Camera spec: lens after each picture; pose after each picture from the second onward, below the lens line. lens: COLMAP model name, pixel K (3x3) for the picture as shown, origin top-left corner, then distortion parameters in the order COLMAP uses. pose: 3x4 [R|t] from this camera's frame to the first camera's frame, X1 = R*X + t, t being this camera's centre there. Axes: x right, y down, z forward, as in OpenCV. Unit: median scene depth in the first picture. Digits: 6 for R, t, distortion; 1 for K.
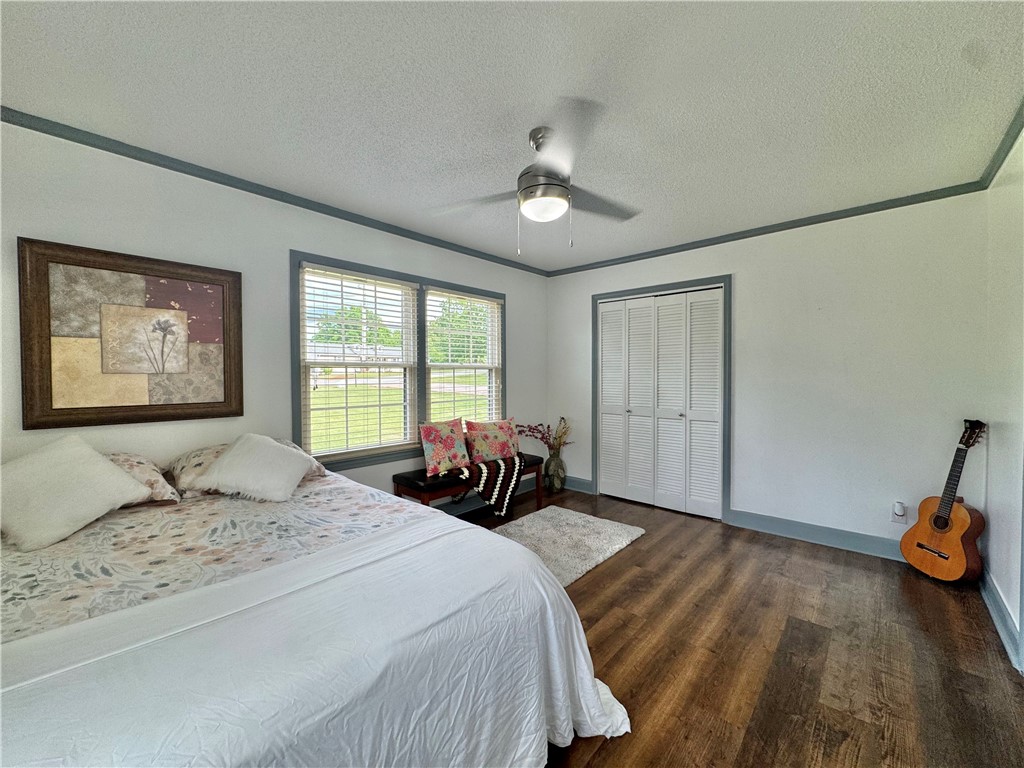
lens RADIAL K [[411.9, 0, 512.0], [0, 411.9, 384.0], [0, 0, 1]] dist [-0.003767, 0.000173]
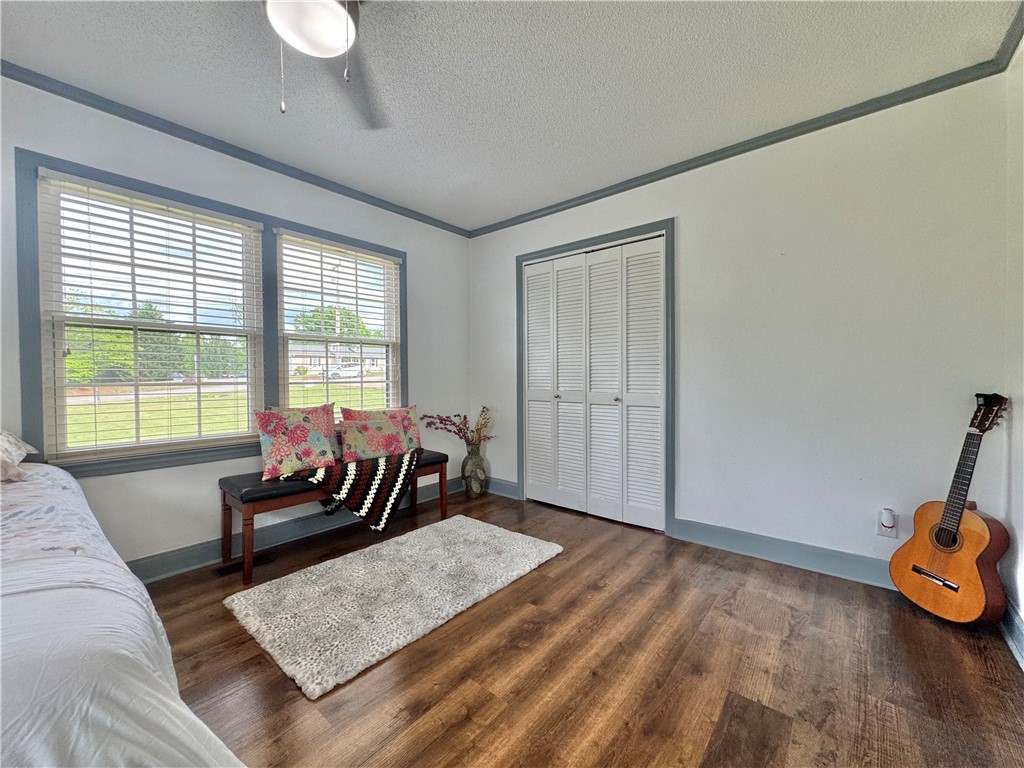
lens RADIAL K [[411.9, 0, 512.0], [0, 411.9, 384.0], [0, 0, 1]] dist [-0.003767, 0.000173]
pose [[0.999343, -0.002216, 0.036162, 0.203215], [0.002363, 0.999989, -0.004034, 0.054404], [-0.036153, 0.004117, 0.999338, 0.239124]]
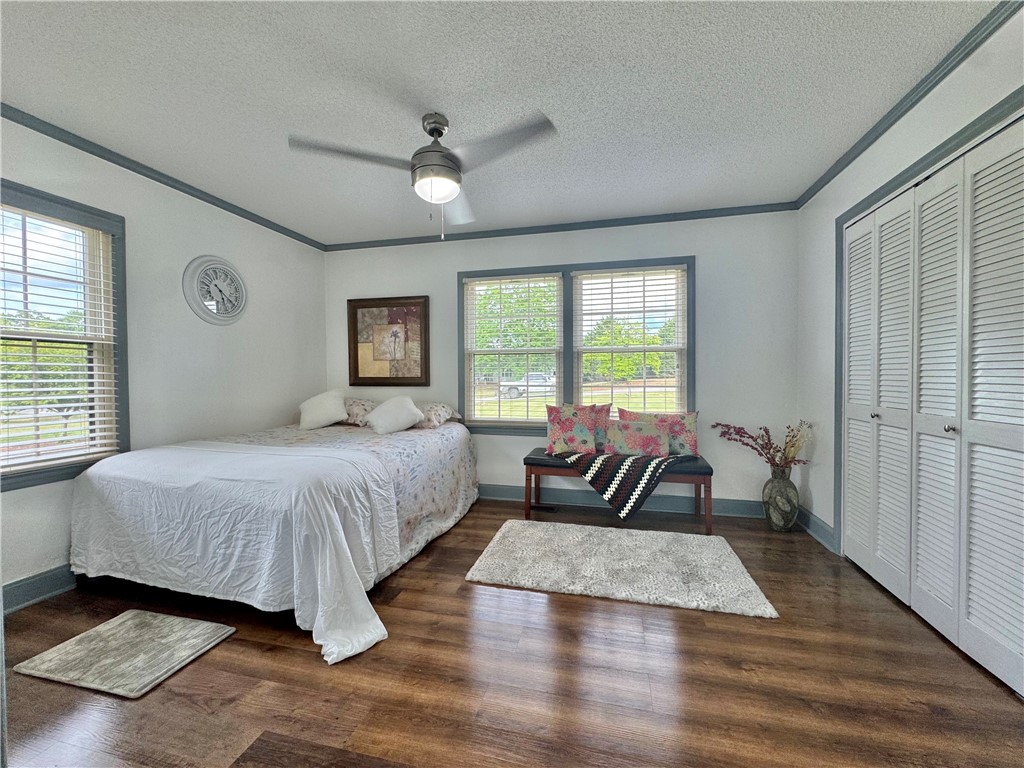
lens RADIAL K [[411.9, 0, 512.0], [0, 411.9, 384.0], [0, 0, 1]] dist [-0.003767, 0.000173]
pose [[0.468535, 0.019275, -0.883234, 0.658397], [-0.017955, 0.999763, 0.012293, 0.032015], [0.883262, 0.010099, 0.468771, 0.404401]]
